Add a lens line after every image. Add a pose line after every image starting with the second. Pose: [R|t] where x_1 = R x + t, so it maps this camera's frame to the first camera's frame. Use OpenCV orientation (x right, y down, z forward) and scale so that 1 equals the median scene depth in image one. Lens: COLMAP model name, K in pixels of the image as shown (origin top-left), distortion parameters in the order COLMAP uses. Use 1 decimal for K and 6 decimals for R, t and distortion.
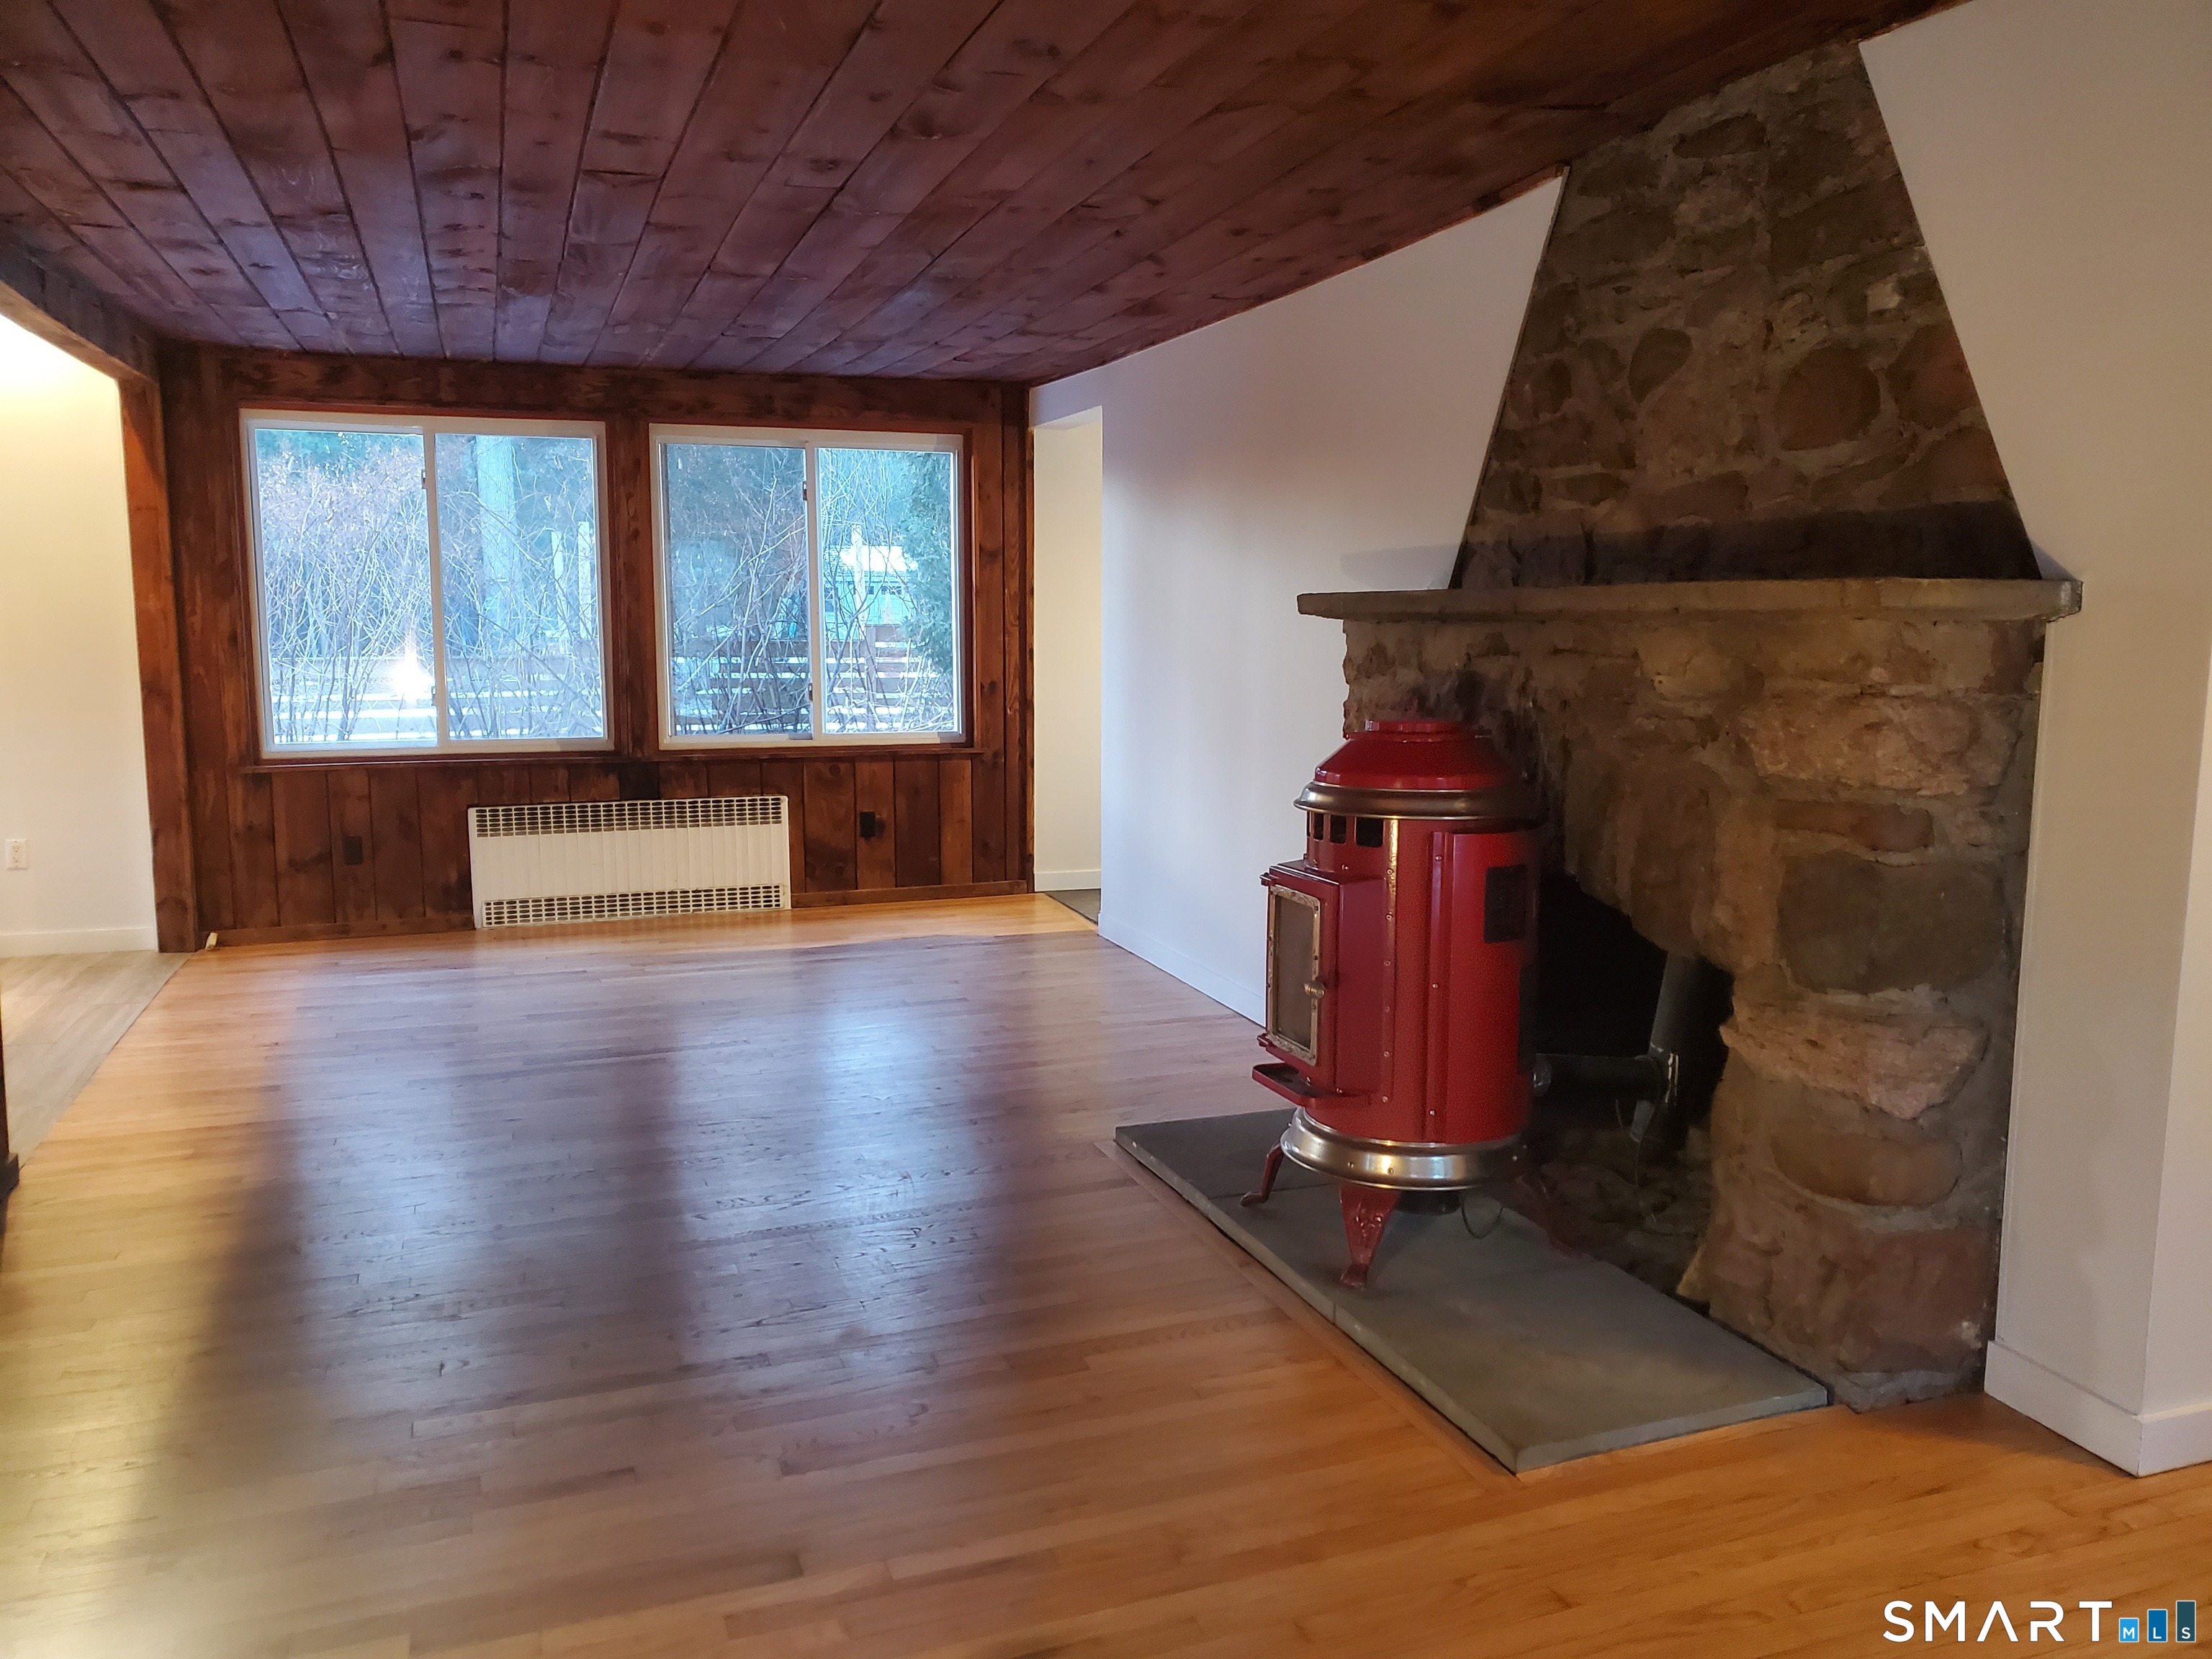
lens RADIAL K [[1696.3, 0, 1106.5], [0, 1696.3, 872.6], [0, 0, 1]] dist [-0.004595, -0.004037]
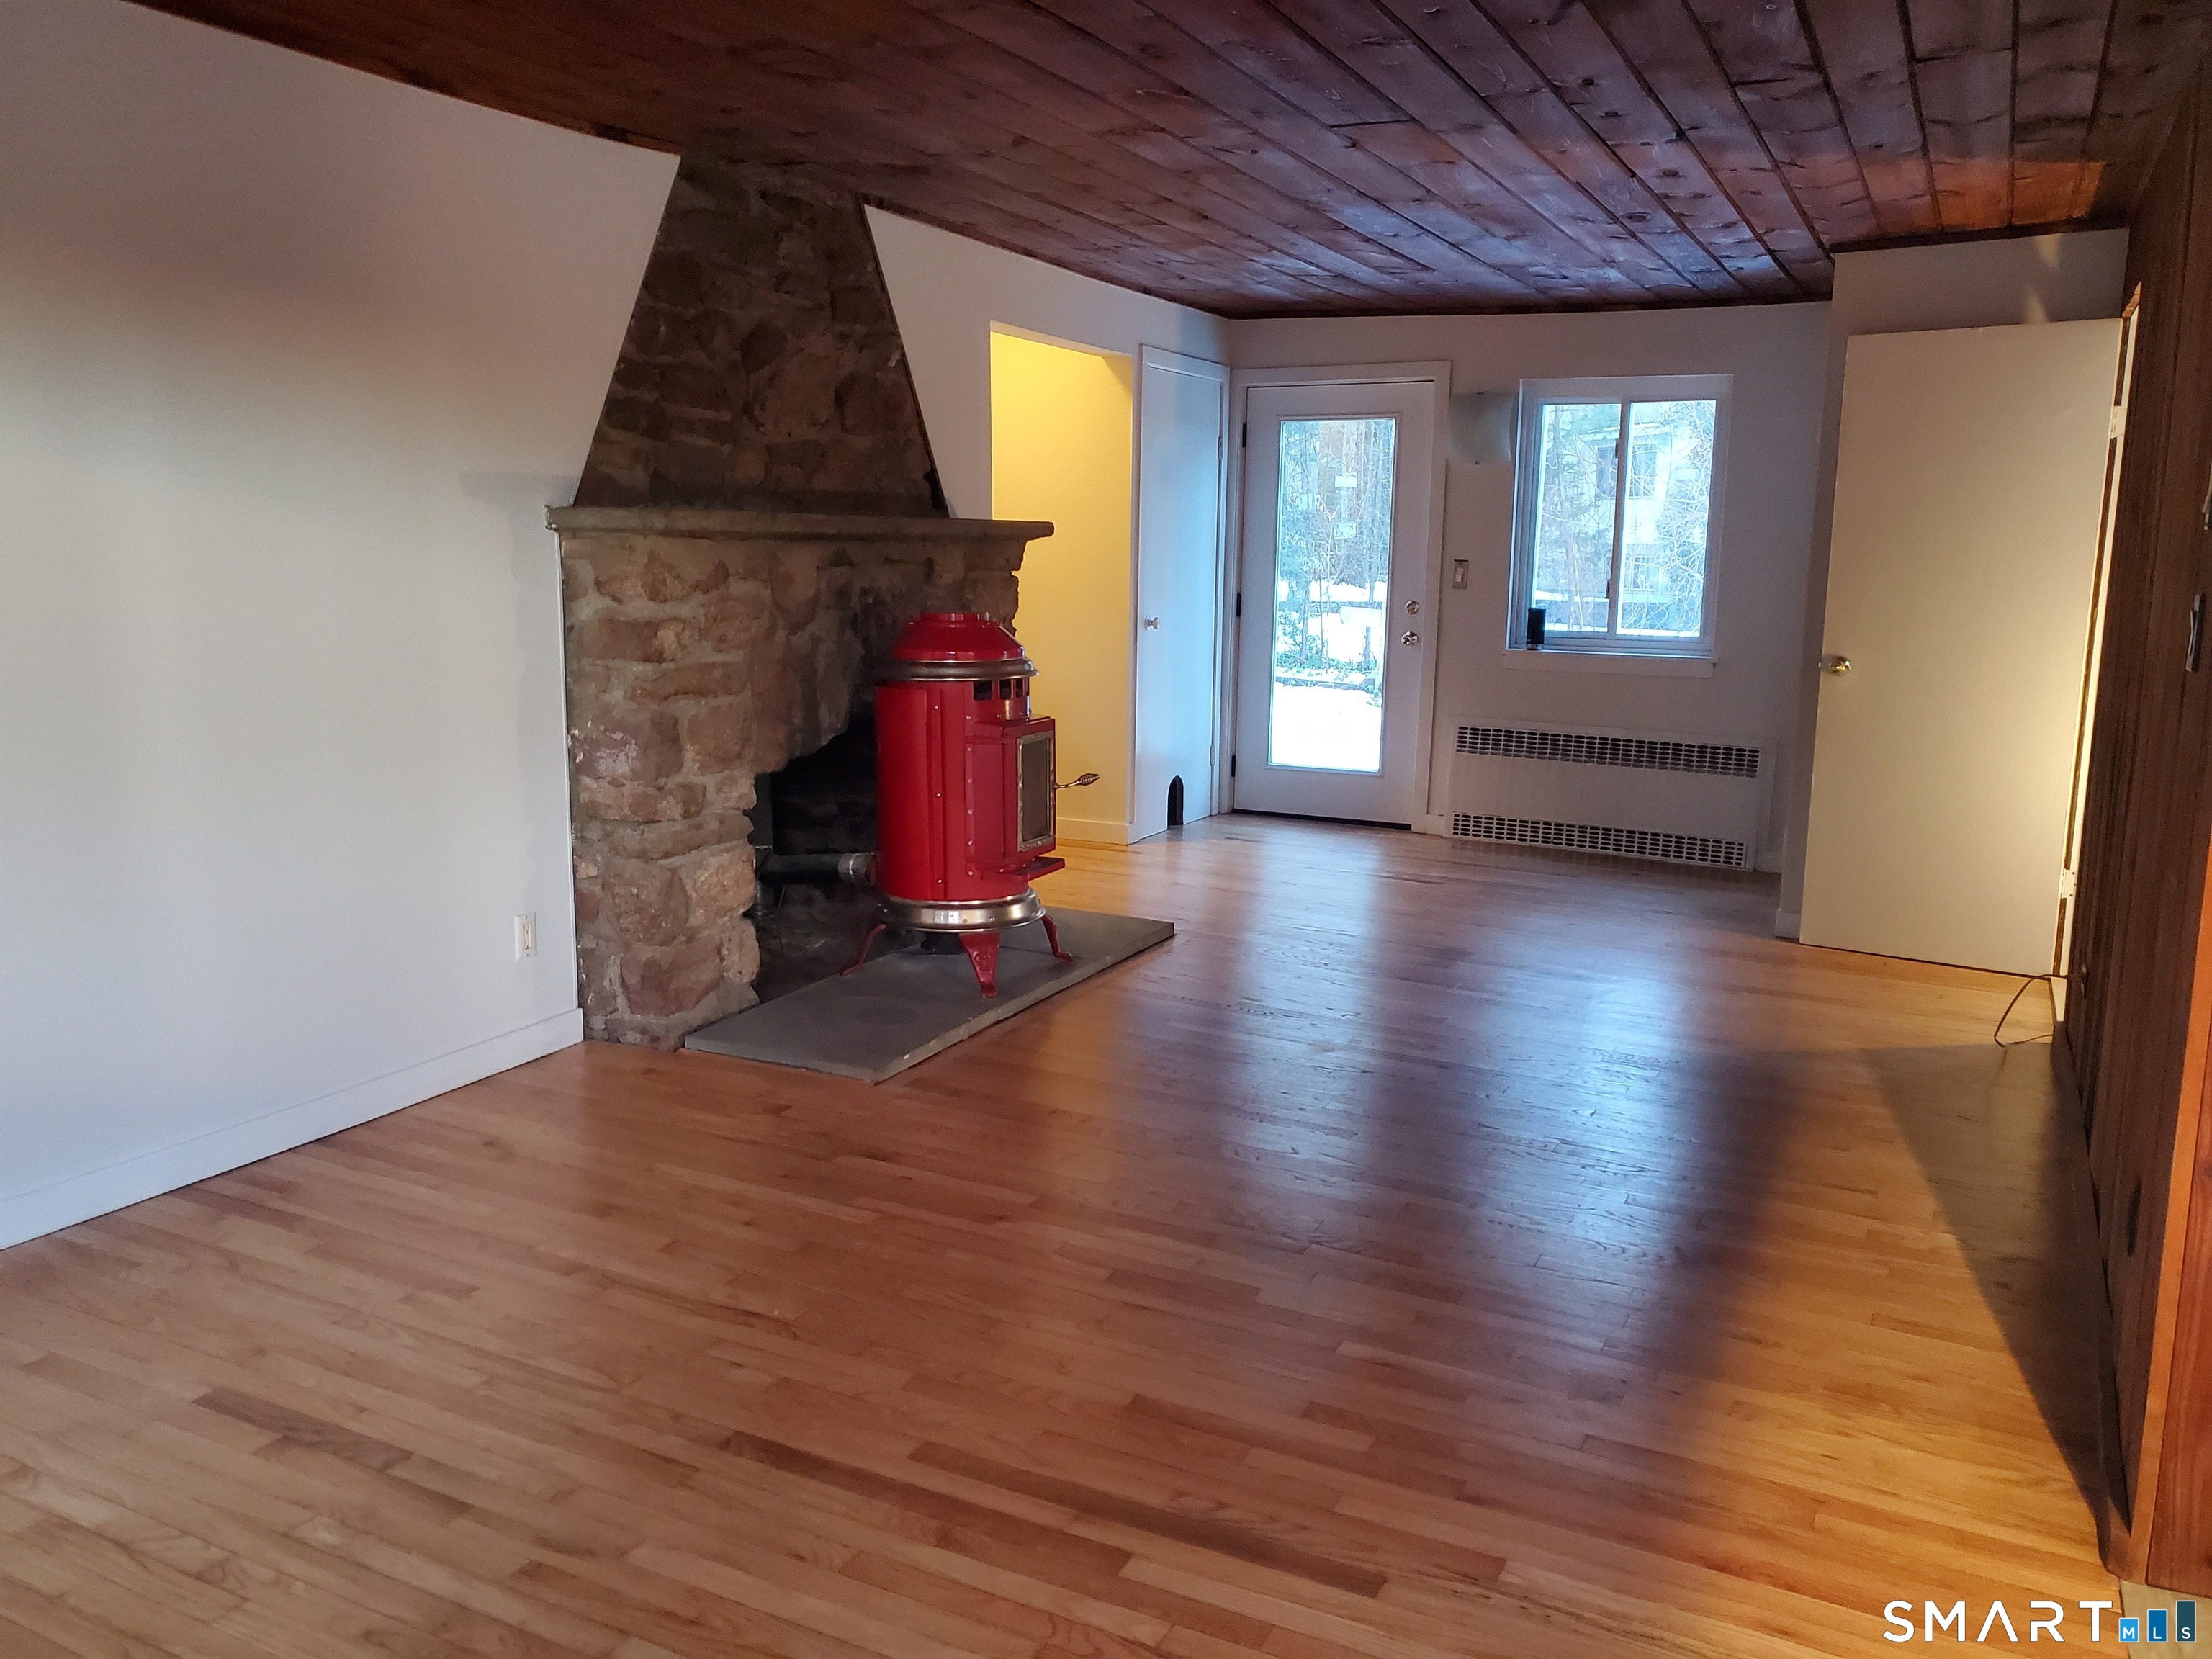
lens RADIAL K [[1690.3, 0, 1106.0], [0, 1690.3, 829.5], [0, 0, 1]] dist [0.052057, -0.001951]
pose [[-0.681969, -0.134454, 0.718916, -0.487483], [0.097302, 0.957540, 0.271384, -0.146720], [-0.724880, 0.255028, -0.639930, 0.952970]]
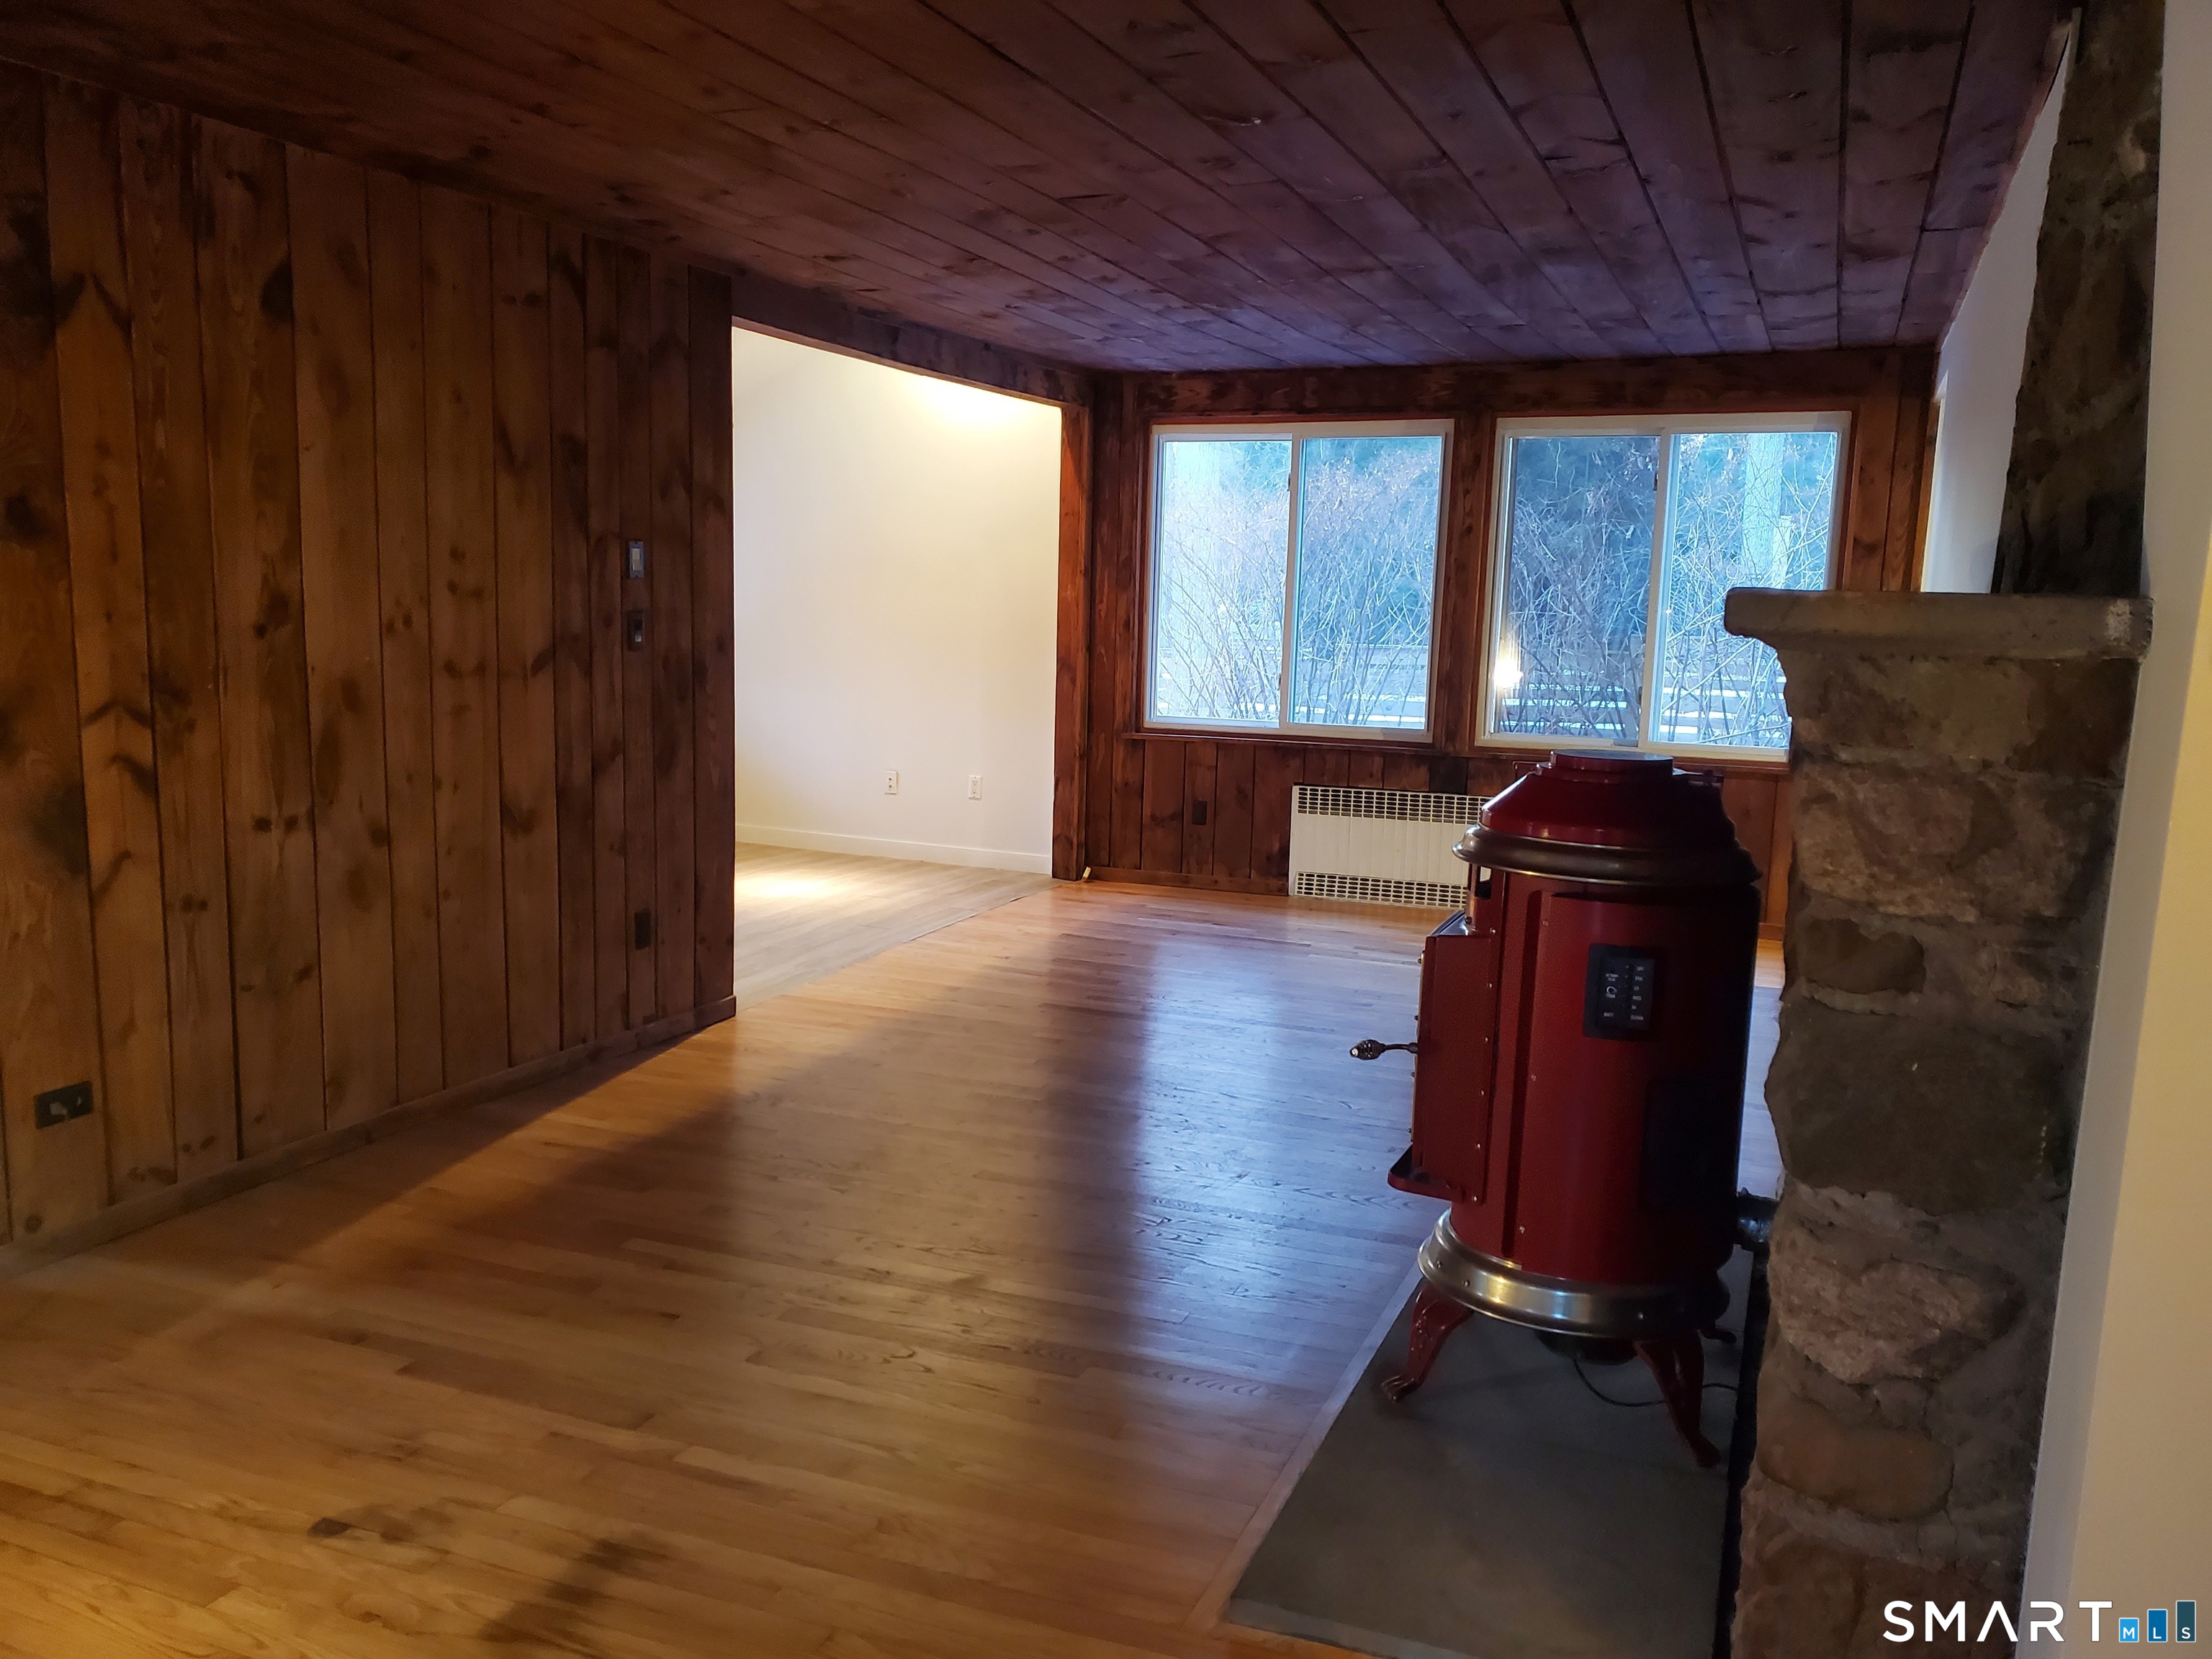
lens RADIAL K [[1688.2, 0, 1102.7], [0, 1688.2, 883.2], [0, 0, 1]] dist [0.177126, -0.374872]
pose [[0.731822, 0.131491, -0.668691, 0.286828], [-0.126189, 0.990388, 0.056646, -0.023011], [0.669711, 0.042927, 0.741380, 0.114508]]
